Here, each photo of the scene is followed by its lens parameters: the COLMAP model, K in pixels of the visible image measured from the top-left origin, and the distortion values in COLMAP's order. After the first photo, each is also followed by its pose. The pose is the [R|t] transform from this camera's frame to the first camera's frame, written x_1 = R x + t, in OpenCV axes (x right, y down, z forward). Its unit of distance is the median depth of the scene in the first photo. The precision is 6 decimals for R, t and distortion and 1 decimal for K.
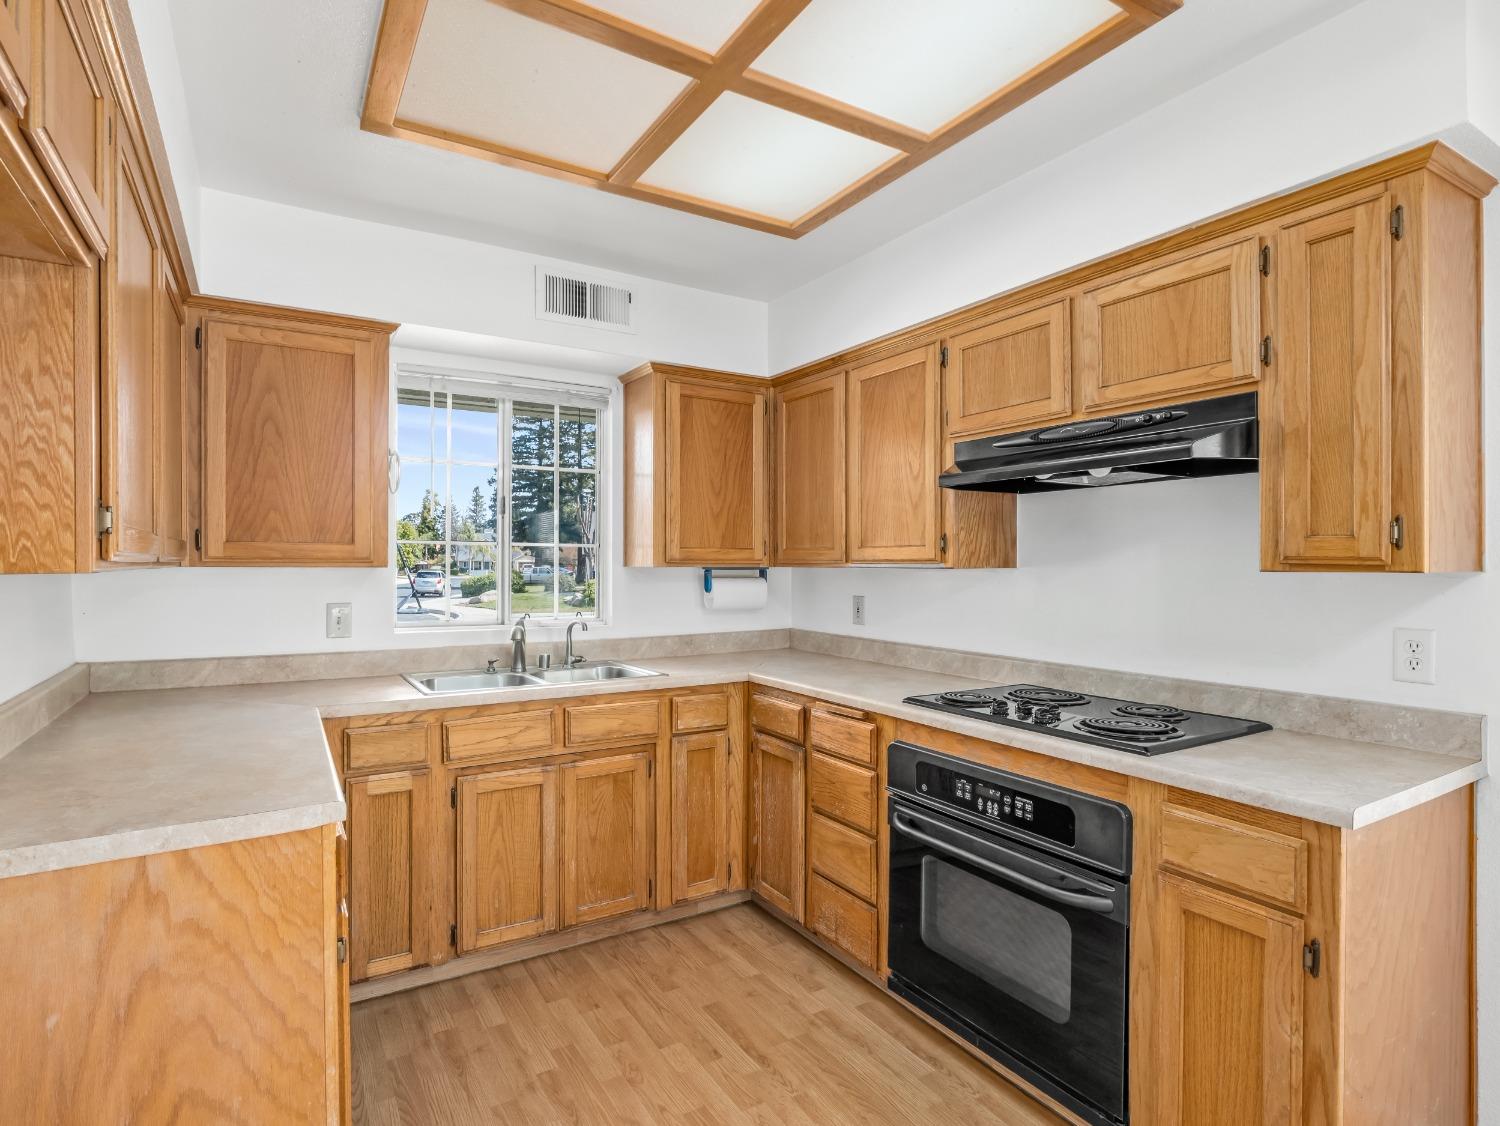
lens RADIAL K [[774.6, 0, 736.7], [0, 774.6, 561.8], [0, 0, 1]] dist [-0.013313, -0.001195]
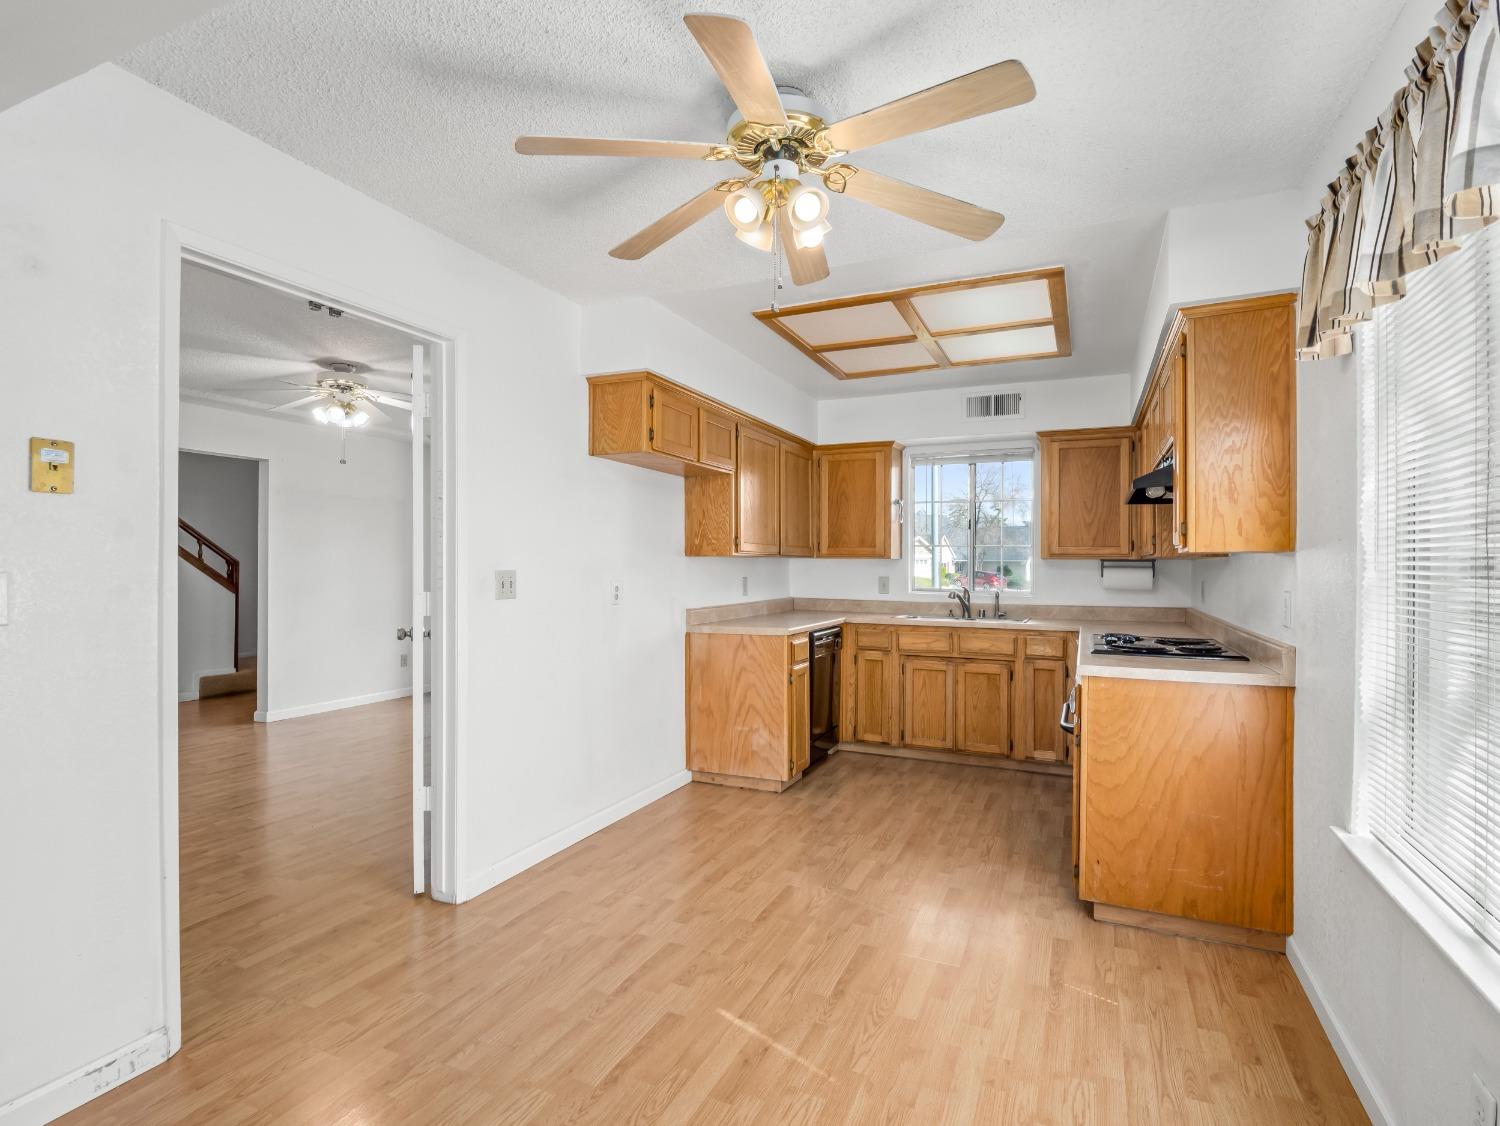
lens RADIAL K [[774.6, 0, 758.1], [0, 774.6, 562.5], [0, 0, 1]] dist [-0.013313, -0.001195]
pose [[0.571480, -0.003644, -0.820608, 1.059999], [-0.003464, 0.999971, -0.006853, 0.033150], [0.820609, 0.006759, 0.571451, -0.481304]]
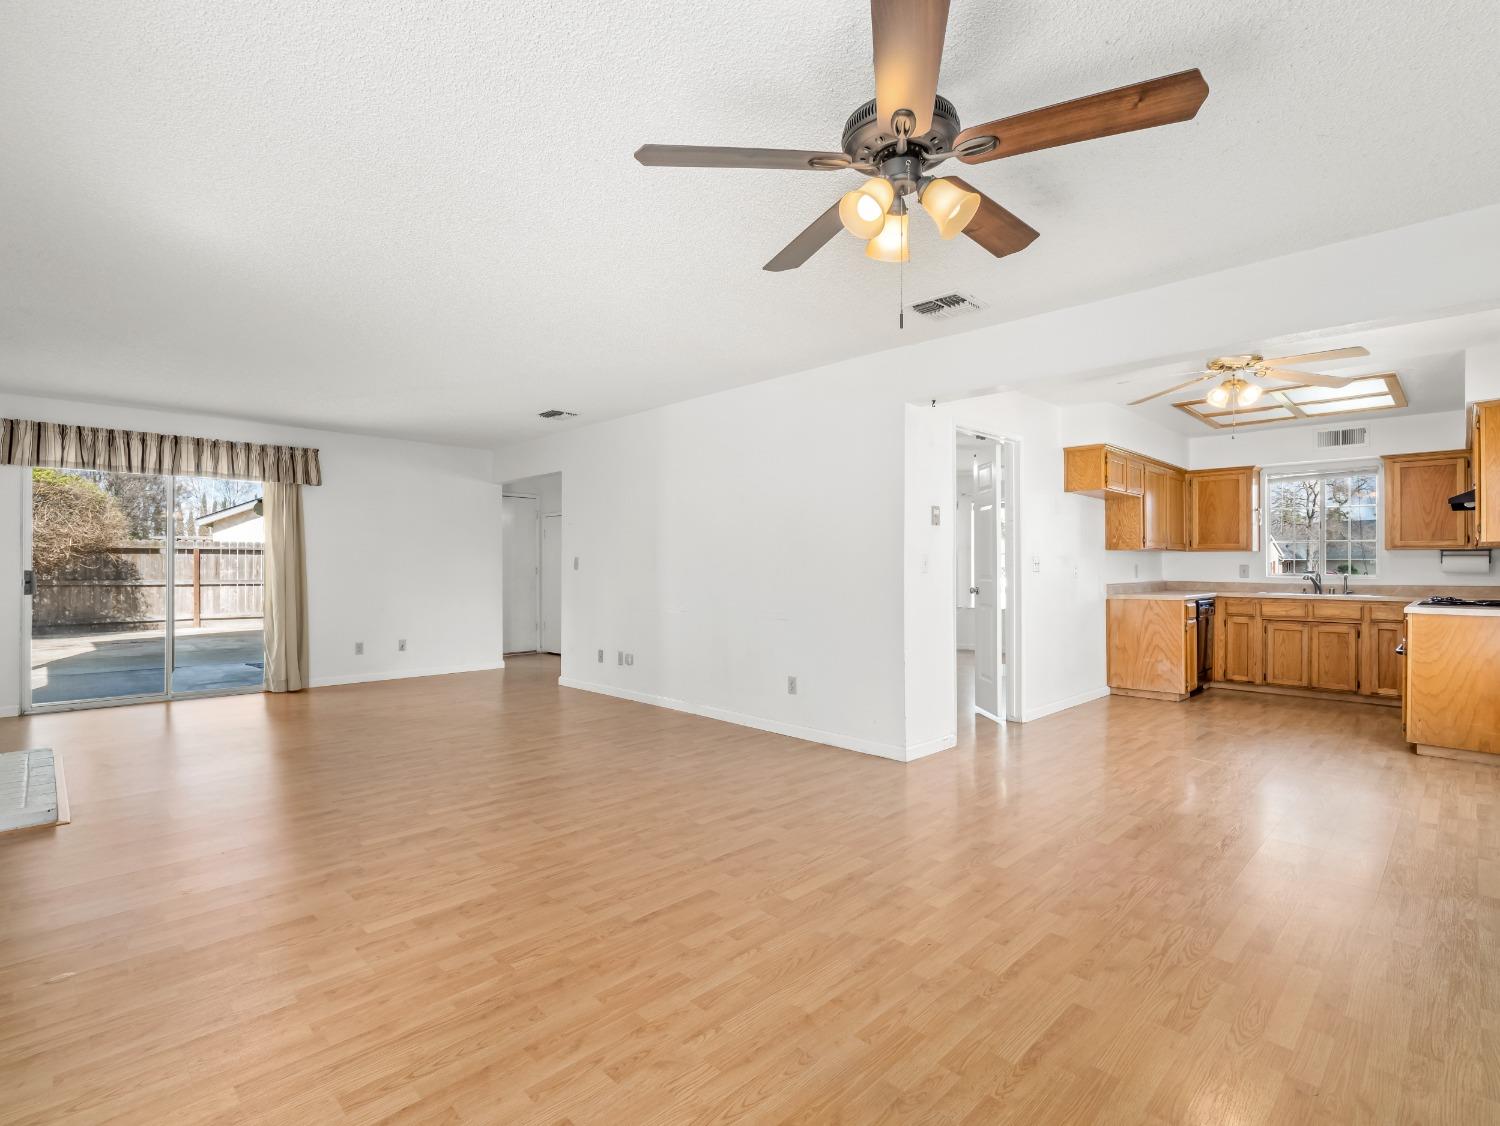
lens RADIAL K [[728.4, 0, 758.4], [0, 728.4, 562.1], [0, 0, 1]] dist [-0.017607, 0.000366]
pose [[0.228841, -0.006845, -0.973440, 1.758253], [-0.001455, 0.999972, -0.007374, 0.070916], [0.973463, 0.003104, 0.228825, -1.412702]]
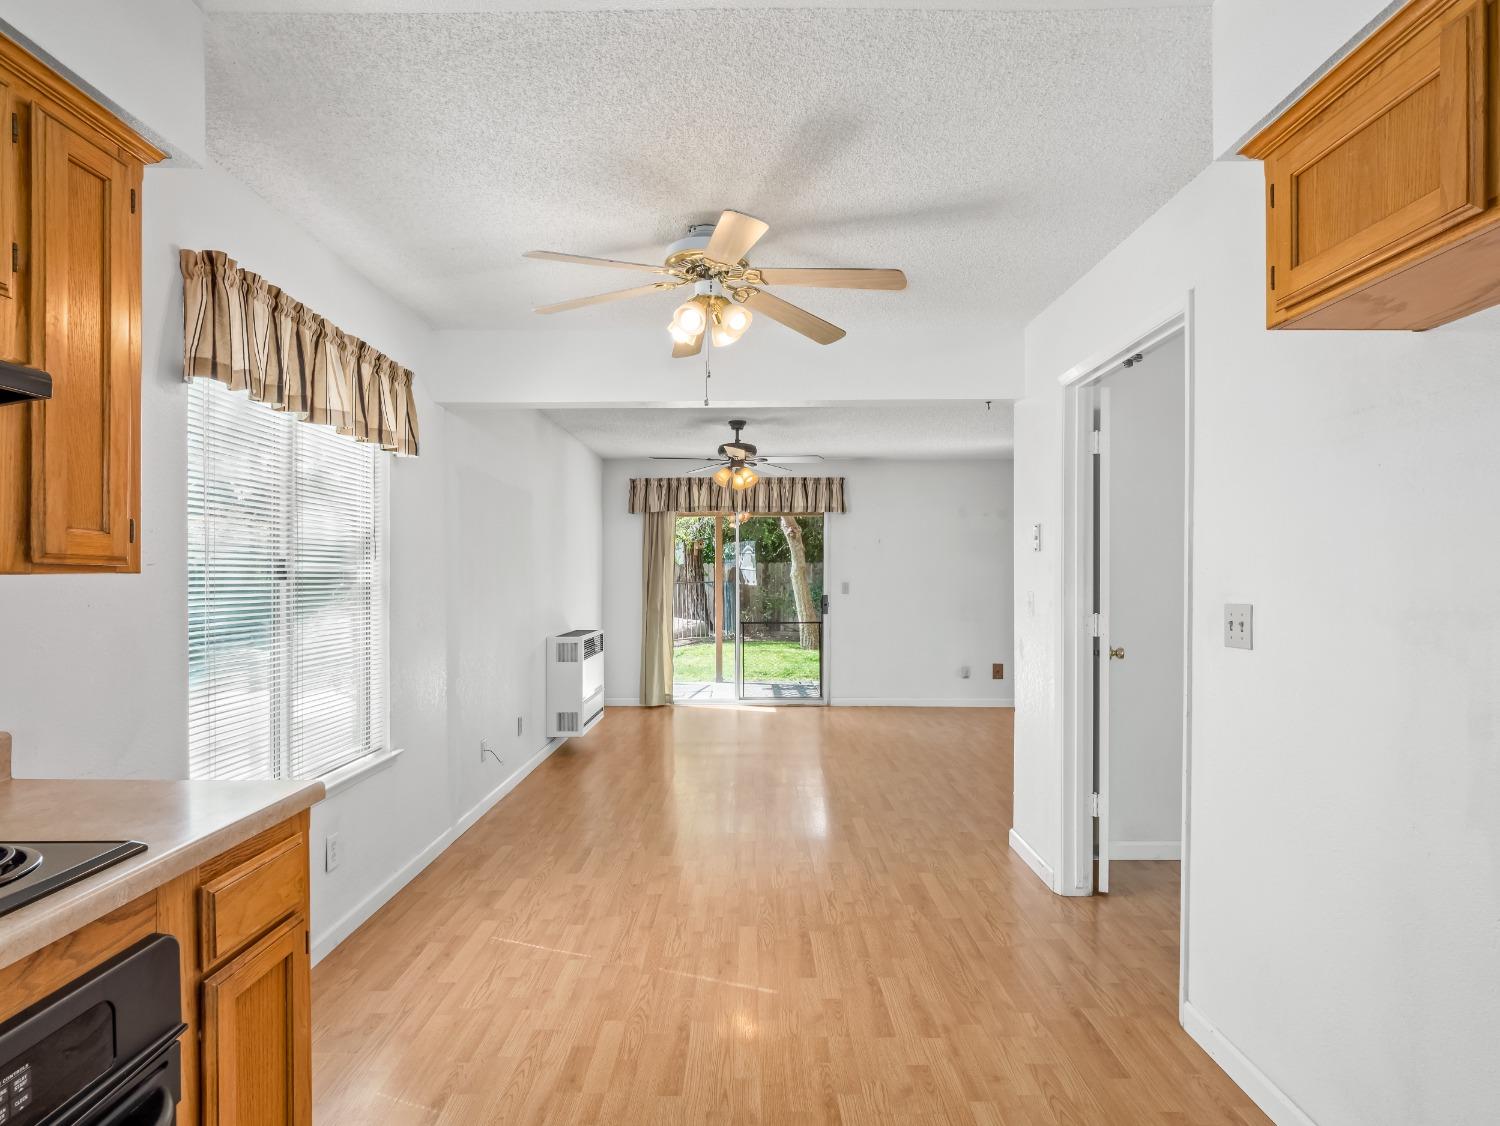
lens RADIAL K [[774.6, 0, 745.4], [0, 774.6, 573.3], [0, 0, 1]] dist [-0.013313, -0.001195]
pose [[-0.849179, -0.000741, 0.528104, -0.172384], [-0.003040, 0.999989, -0.003486, 0.008635], [-0.528096, -0.004566, -0.849172, 0.849534]]
